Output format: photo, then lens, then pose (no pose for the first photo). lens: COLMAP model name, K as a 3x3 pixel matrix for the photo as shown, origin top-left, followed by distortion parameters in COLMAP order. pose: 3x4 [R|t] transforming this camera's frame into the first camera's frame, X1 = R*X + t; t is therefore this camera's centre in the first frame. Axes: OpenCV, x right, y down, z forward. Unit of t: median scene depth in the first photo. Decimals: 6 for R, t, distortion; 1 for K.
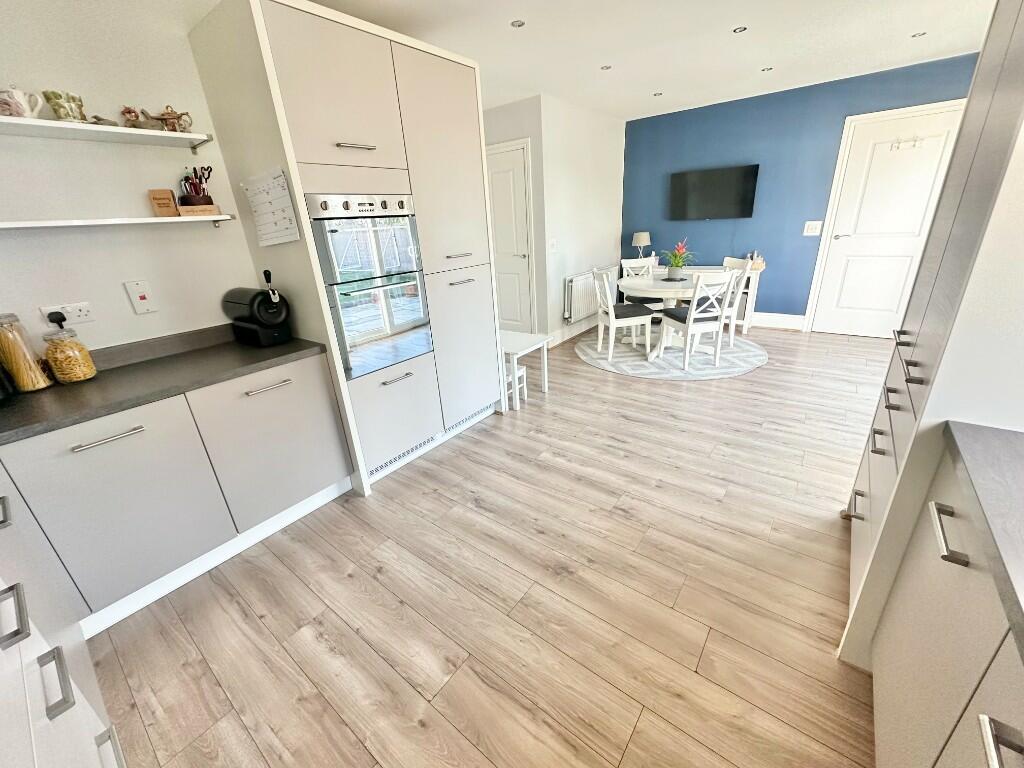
lens RADIAL K [[407.2, 0, 514.0], [0, 407.2, 382.6], [0, 0, 1]] dist [-0.002579, -0.000346]
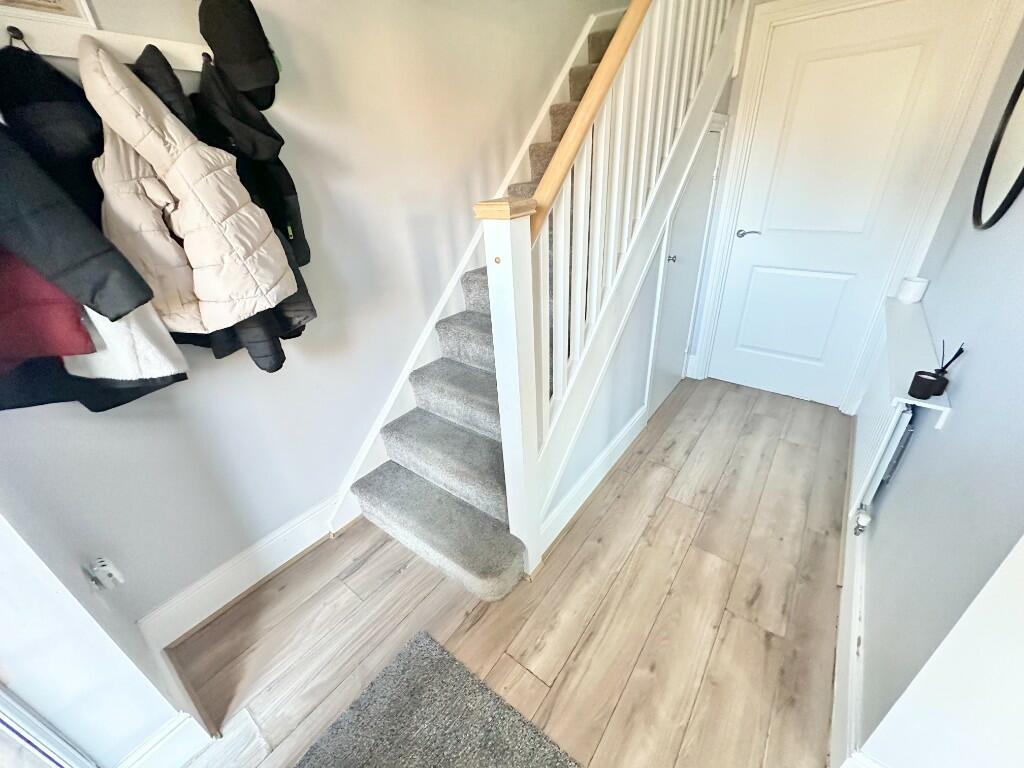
lens RADIAL K [[407.2, 0, 512.0], [0, 407.2, 385.8], [0, 0, 1]] dist [-0.002579, -0.000346]
pose [[0.003676, -0.390989, 0.920388, -0.201060], [0.441367, 0.826527, 0.349353, -0.077979], [-0.897319, 0.404945, 0.175608, 0.198378]]
